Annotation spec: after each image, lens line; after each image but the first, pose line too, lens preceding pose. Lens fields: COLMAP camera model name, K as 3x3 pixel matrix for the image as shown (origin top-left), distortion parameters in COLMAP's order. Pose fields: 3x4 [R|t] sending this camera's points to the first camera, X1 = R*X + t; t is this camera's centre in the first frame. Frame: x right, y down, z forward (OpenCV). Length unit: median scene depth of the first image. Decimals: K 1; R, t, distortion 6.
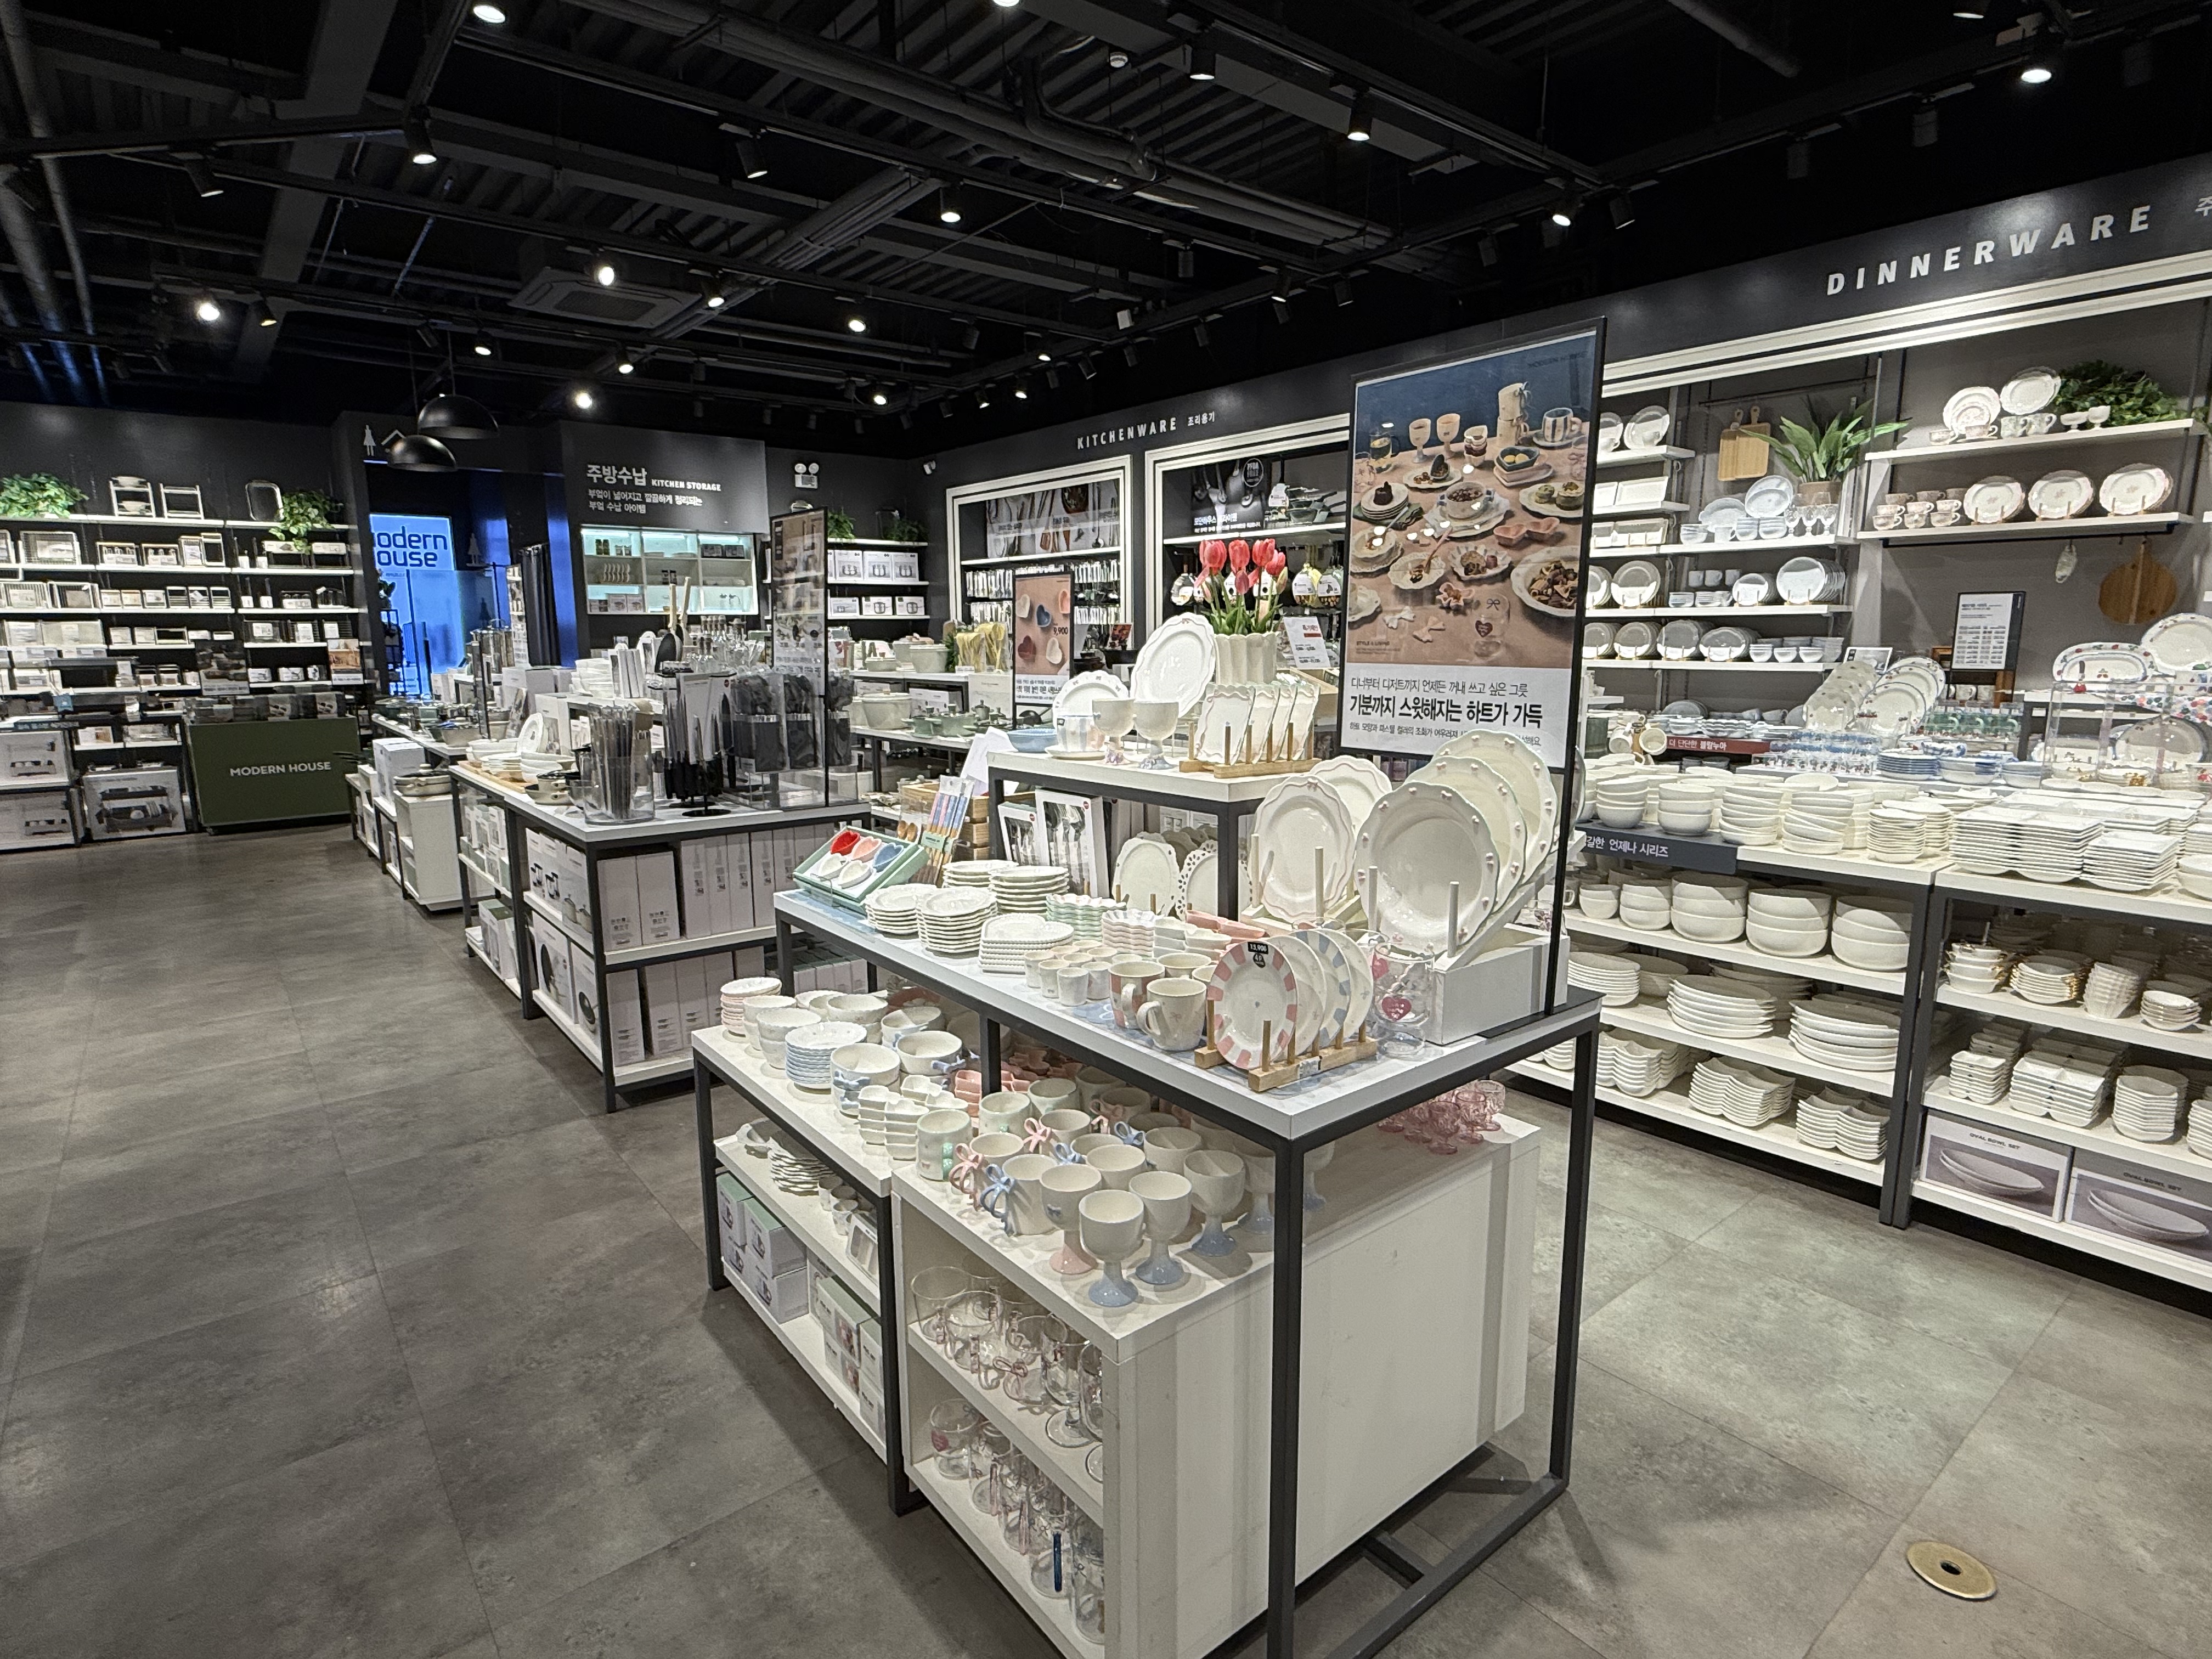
lens RADIAL K [[1156.4, 0, 1103.2], [0, 1156.4, 833.4], [0, 0, 1]] dist [0.000131, 0.000117]
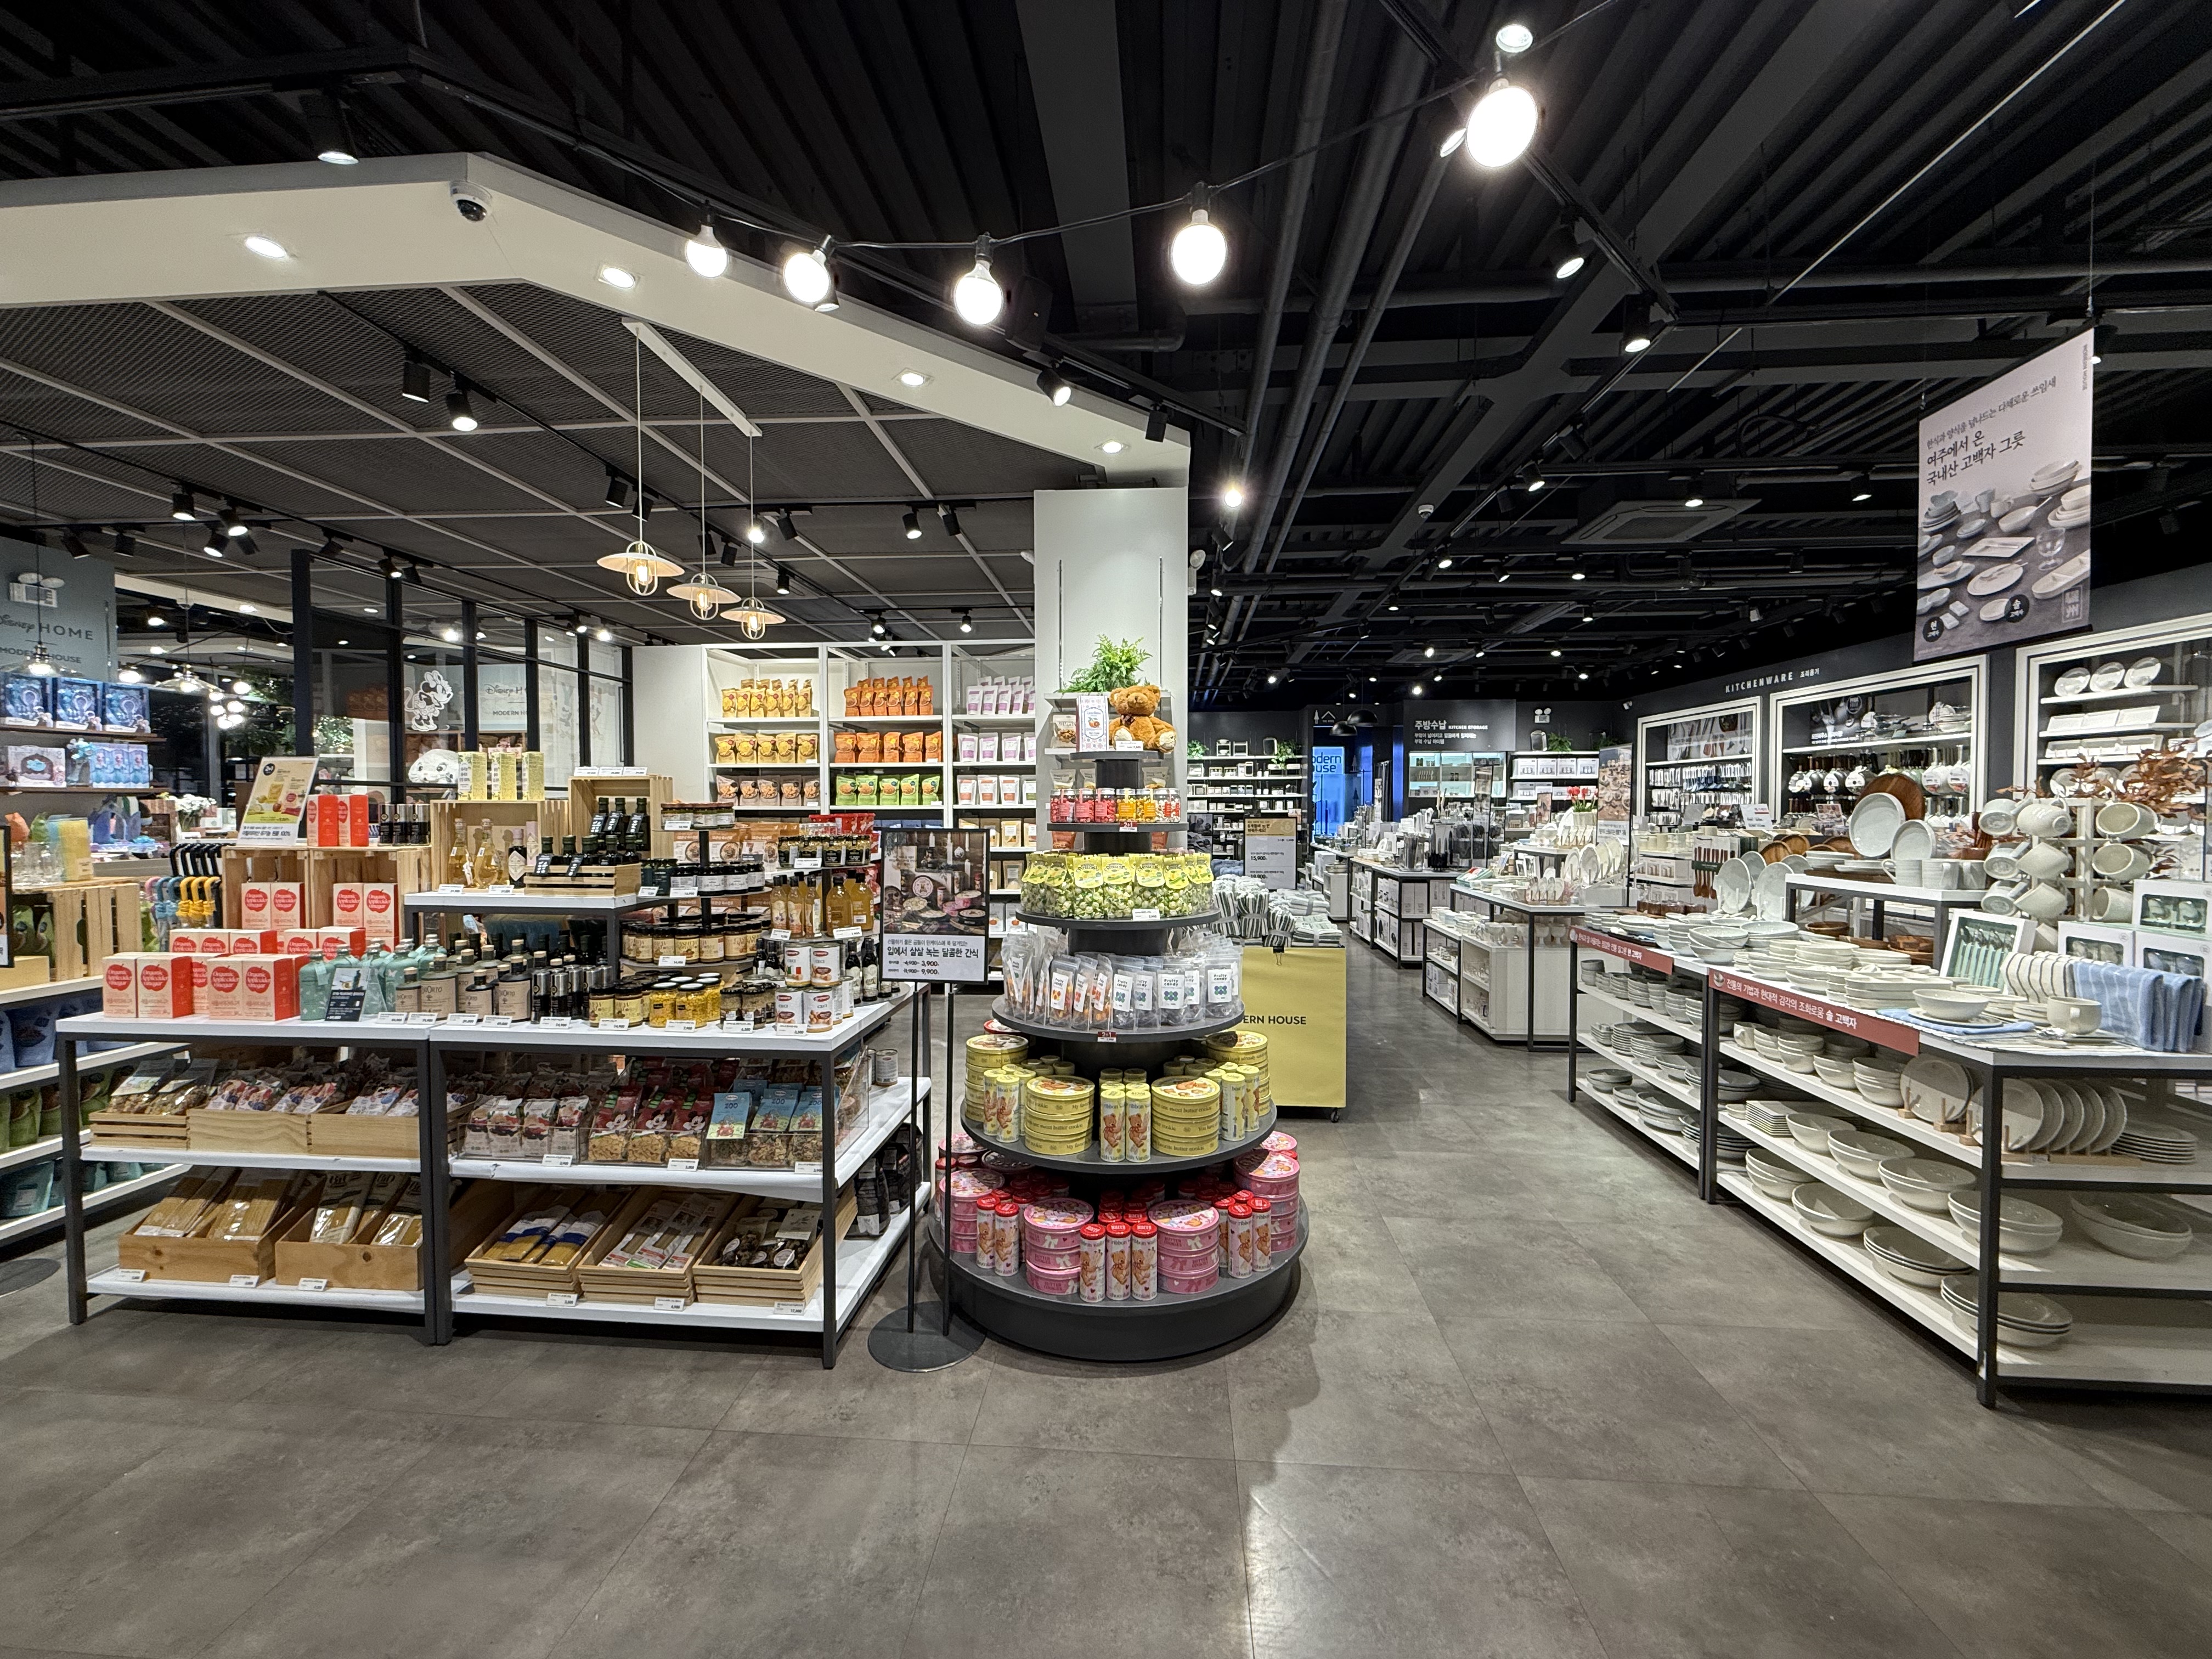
lens RADIAL K [[885.9, 0, 1098.4], [0, 885.9, 830.2], [0, 0, 1]] dist [0.001341, -0.000137]
pose [[0.730217, 0.026831, -0.682689, 0.191608], [-0.124051, 0.987826, -0.093864, 0.069101], [0.671860, 0.153229, 0.724656, -0.421500]]
